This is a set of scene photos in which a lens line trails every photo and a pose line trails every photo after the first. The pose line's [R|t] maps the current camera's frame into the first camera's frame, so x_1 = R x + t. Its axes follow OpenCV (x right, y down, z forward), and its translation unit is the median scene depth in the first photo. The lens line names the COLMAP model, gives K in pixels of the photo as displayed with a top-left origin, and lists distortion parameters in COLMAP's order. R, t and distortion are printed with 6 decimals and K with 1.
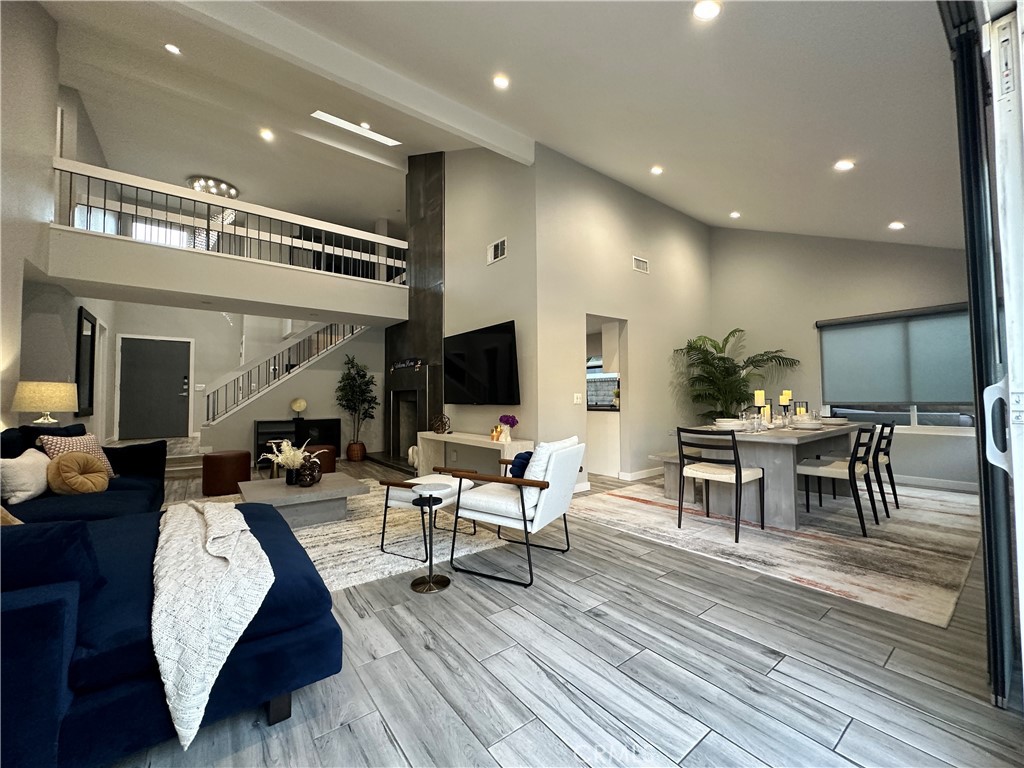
lens RADIAL K [[412.3, 0, 511.0], [0, 412.3, 382.8], [0, 0, 1]] dist [-0.002828, 0.002346]
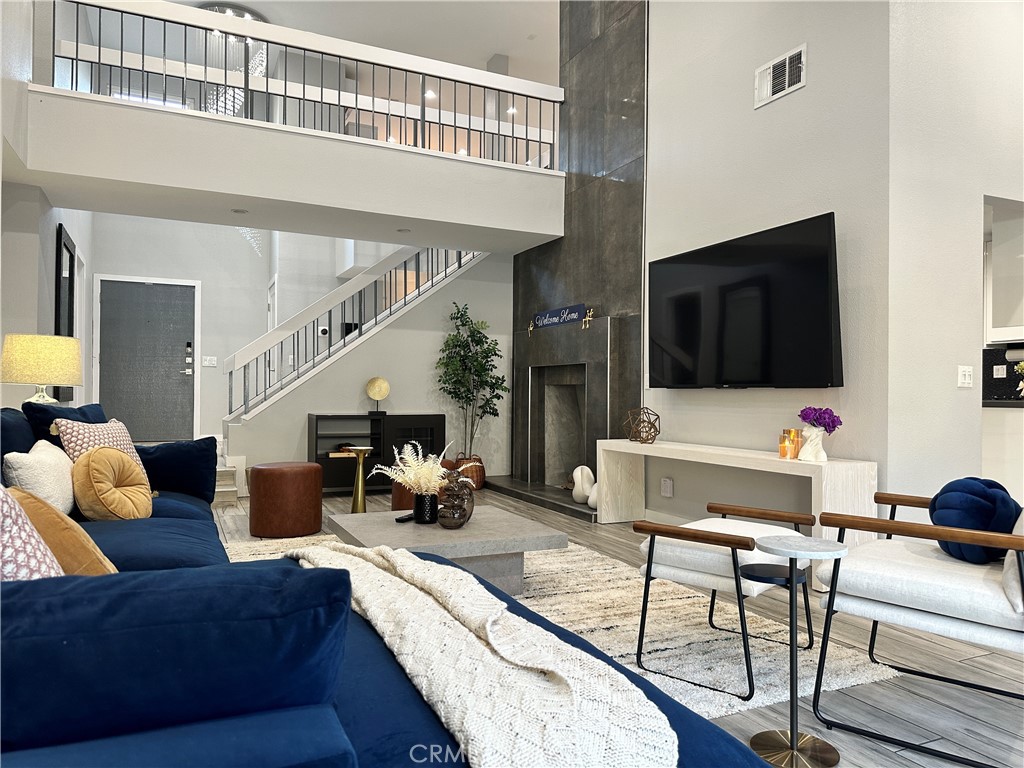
lens RADIAL K [[720.7, 0, 507.9], [0, 720.7, 386.2], [0, 0, 1]] dist [0.075911, -0.093373]
pose [[0.977075, 0.011453, -0.212587, -0.219216], [-0.005625, 0.999592, 0.027998, 0.036762], [0.212821, -0.026160, 0.976741, 0.091034]]
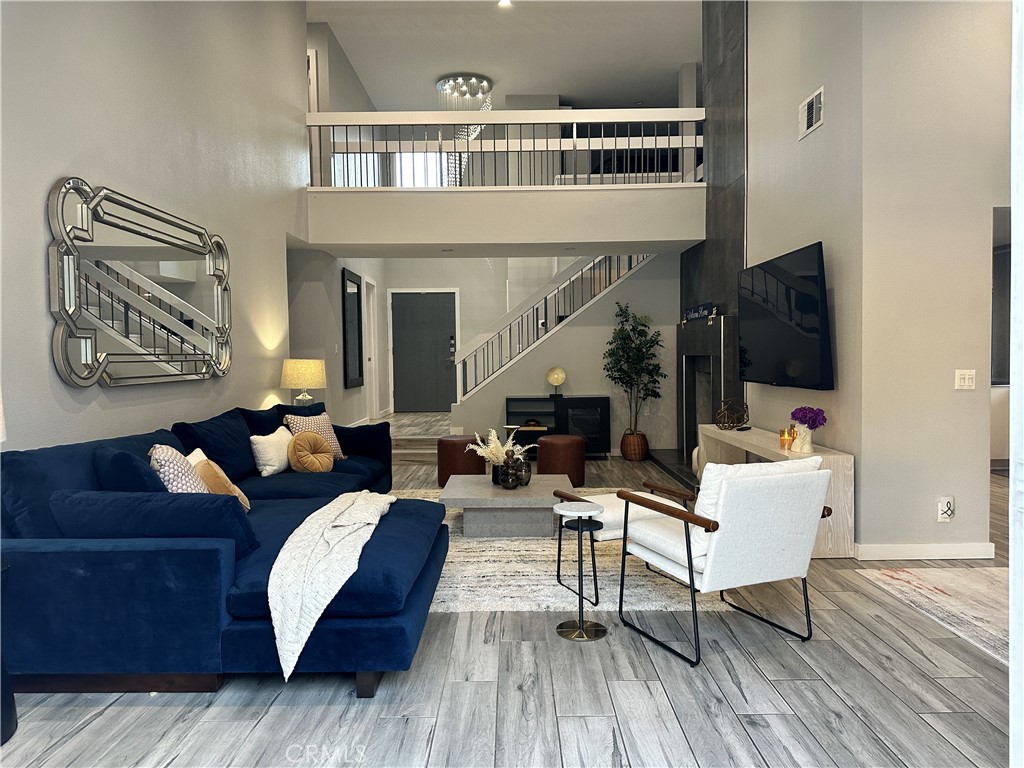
lens RADIAL K [[720.7, 0, 498.3], [0, 720.7, 373.5], [0, 0, 1]] dist [0.075911, -0.093373]
pose [[0.783625, 0.010651, -0.621143, 0.345730], [0.033913, 0.997629, 0.059890, -0.055780], [0.620308, -0.067996, 0.781406, -0.092761]]
